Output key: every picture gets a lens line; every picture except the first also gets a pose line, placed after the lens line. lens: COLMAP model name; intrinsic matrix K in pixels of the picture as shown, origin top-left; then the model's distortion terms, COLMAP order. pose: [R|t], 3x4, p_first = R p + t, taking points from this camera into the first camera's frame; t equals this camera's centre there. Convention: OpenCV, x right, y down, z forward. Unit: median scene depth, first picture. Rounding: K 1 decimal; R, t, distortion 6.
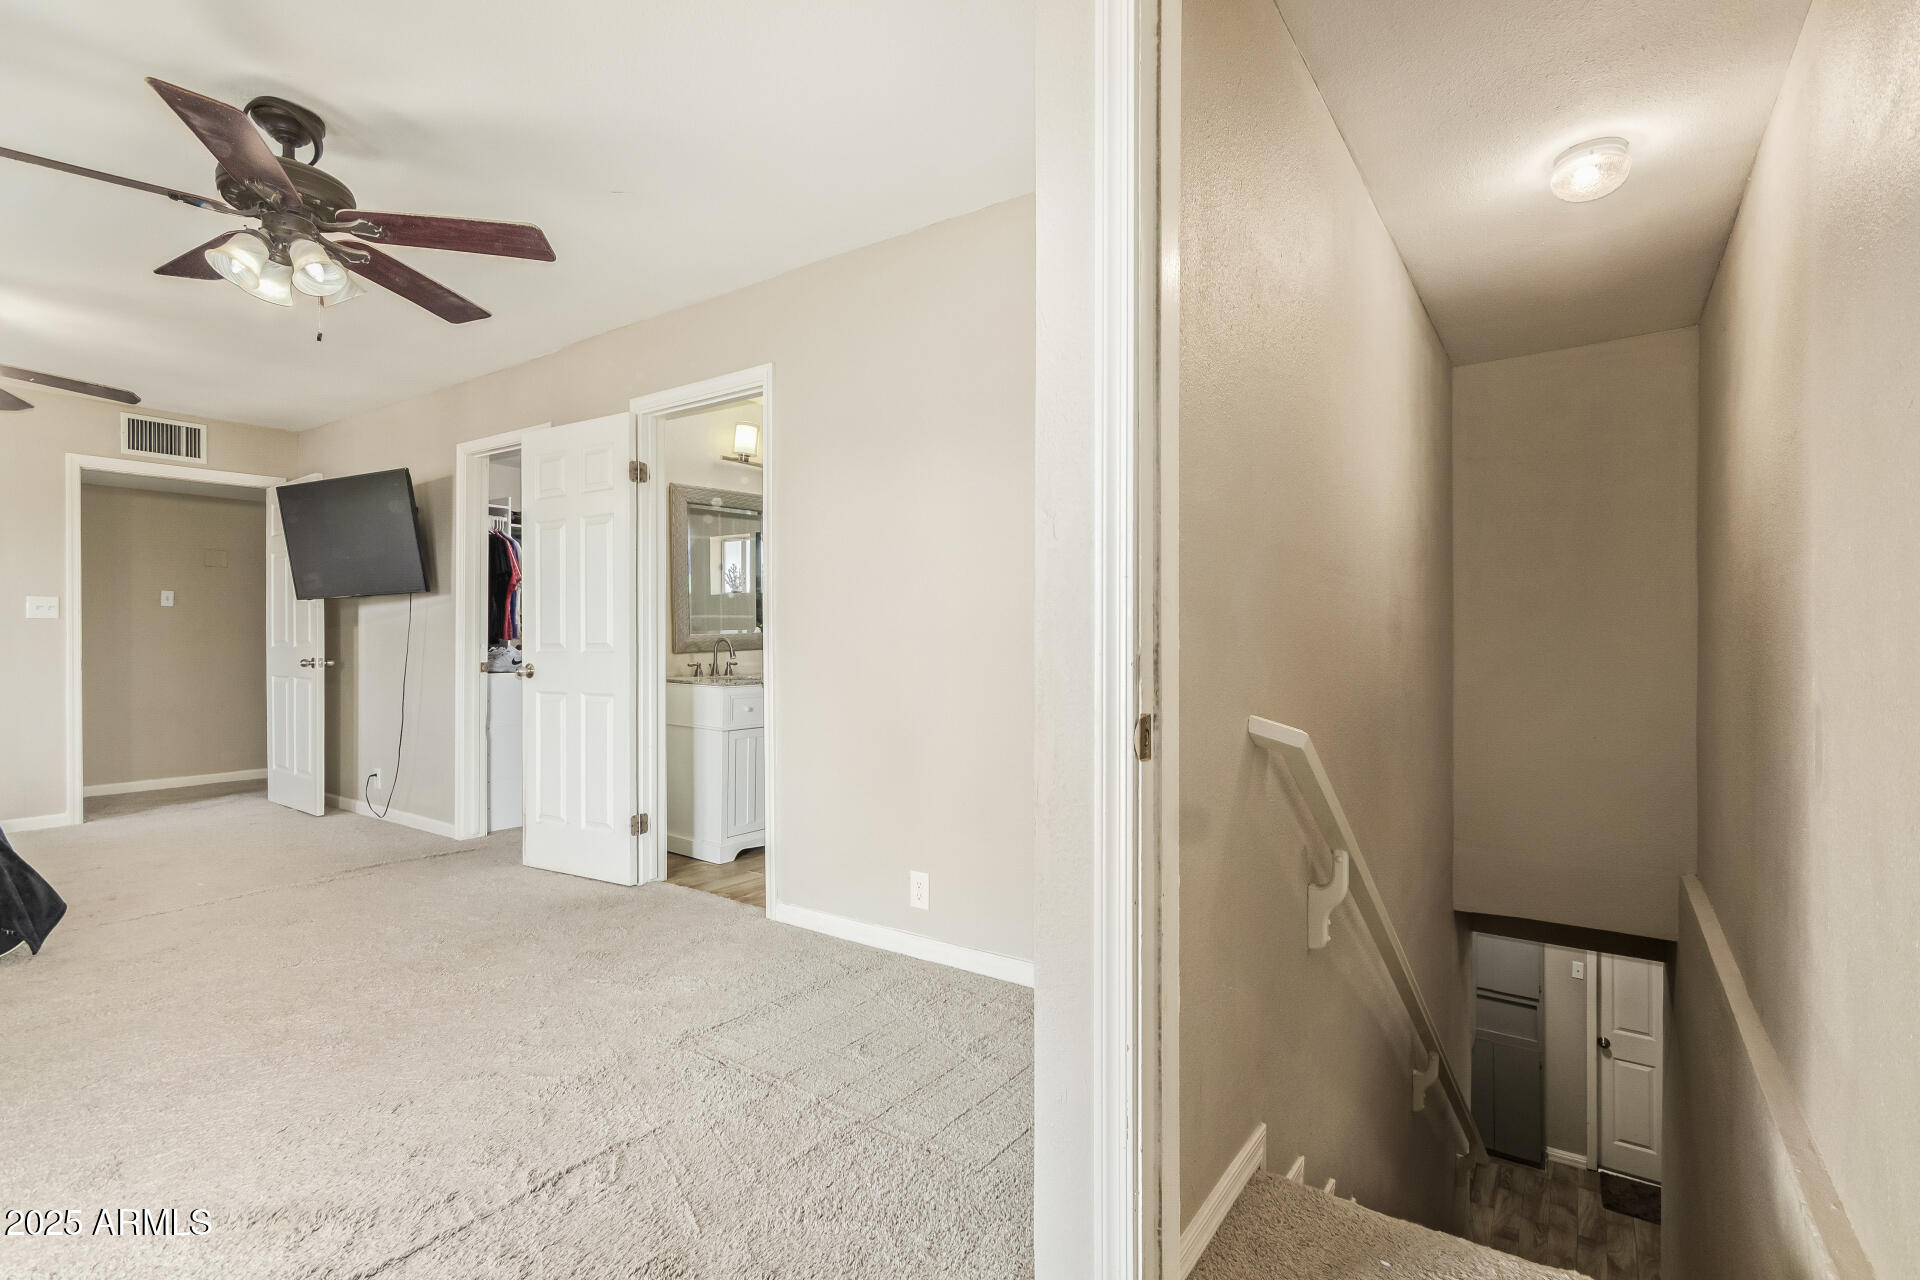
lens RADIAL K [[888.0, 0, 949.7], [0, 888.0, 643.5], [0, 0, 1]] dist [0.006800, 0.000063]
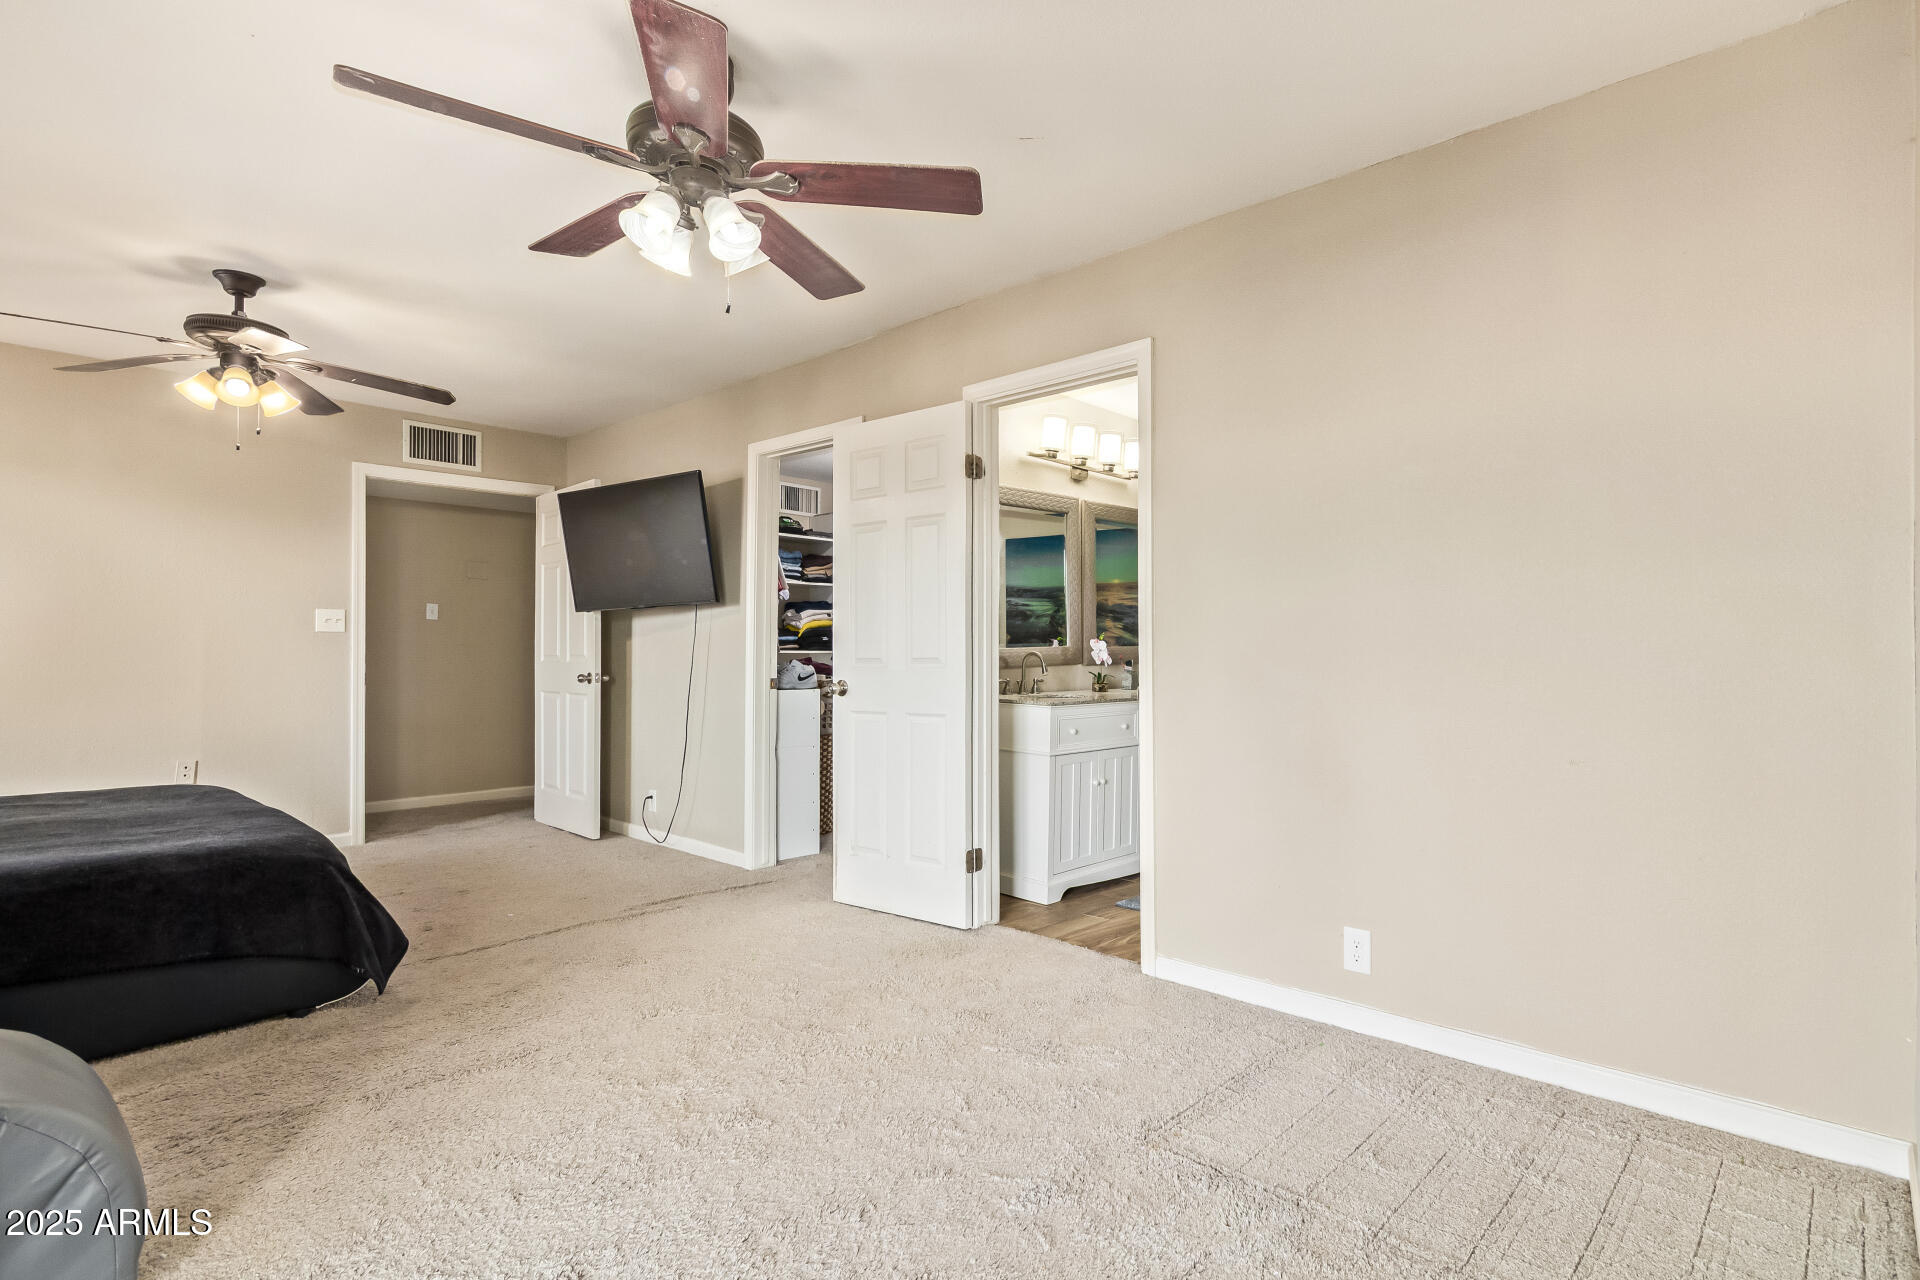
lens RADIAL K [[888.0, 0, 972.0], [0, 888.0, 647.8], [0, 0, 1]] dist [0.006800, 0.000063]
pose [[0.996573, -0.000391, -0.082715, -0.272968], [-0.000629, 0.999924, -0.012309, 0.000863], [0.082714, 0.012319, 0.996497, 0.104645]]
